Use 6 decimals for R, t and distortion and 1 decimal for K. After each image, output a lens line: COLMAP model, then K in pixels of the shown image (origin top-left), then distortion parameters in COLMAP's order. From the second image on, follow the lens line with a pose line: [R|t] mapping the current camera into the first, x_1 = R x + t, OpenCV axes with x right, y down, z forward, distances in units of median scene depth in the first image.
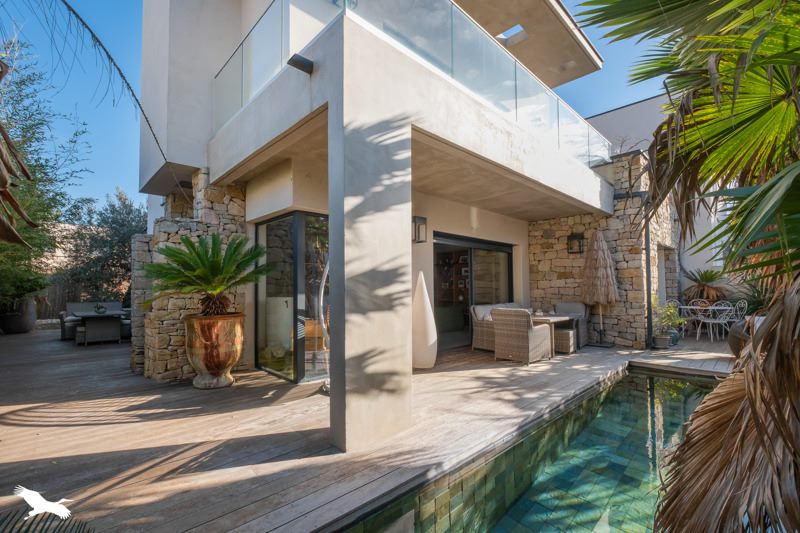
lens RADIAL K [[340.3, 0, 398.8], [0, 340.3, 284.1], [0, 0, 1]] dist [-0.000061, -0.000018]
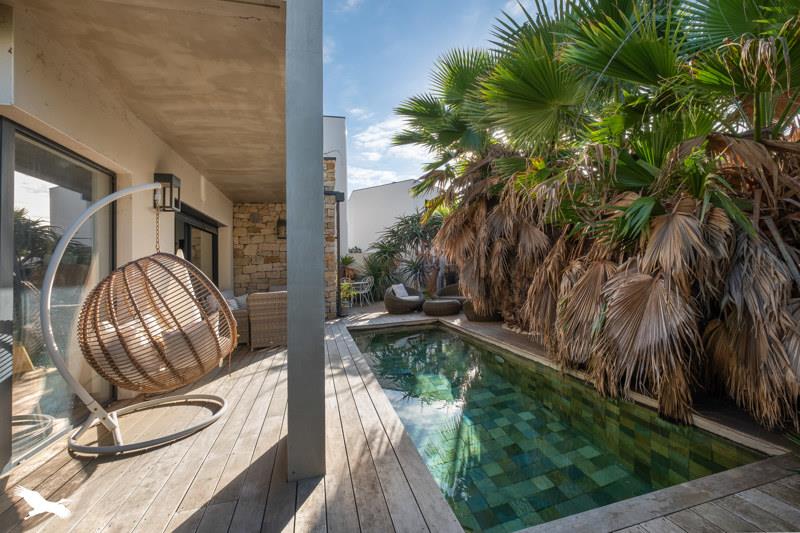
lens RADIAL K [[348.6, 0, 400.0], [0, 348.6, 266.5], [0, 0, 1]] dist [0.000541, 0.000016]
pose [[0.493952, -0.017692, 0.869309, -0.243831], [0.038371, 0.999262, -0.001466, 0.012010], [-0.868642, 0.034081, 0.494267, 0.148006]]
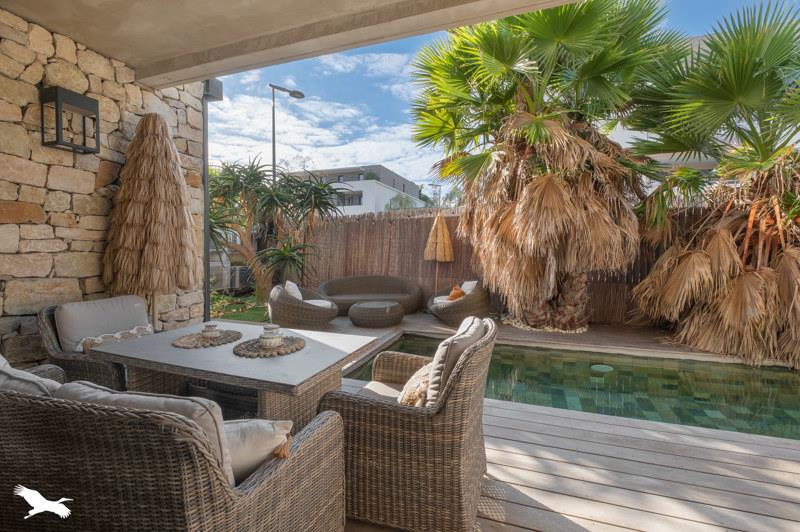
lens RADIAL K [[348.6, 0, 400.0], [0, 348.6, 266.0], [0, 0, 1]] dist [0.000541, 0.000016]
pose [[-0.455900, -0.029990, 0.889526, 0.071707], [-0.003666, 0.999487, 0.031819, 0.009757], [-0.890024, 0.011245, -0.455776, 0.870178]]
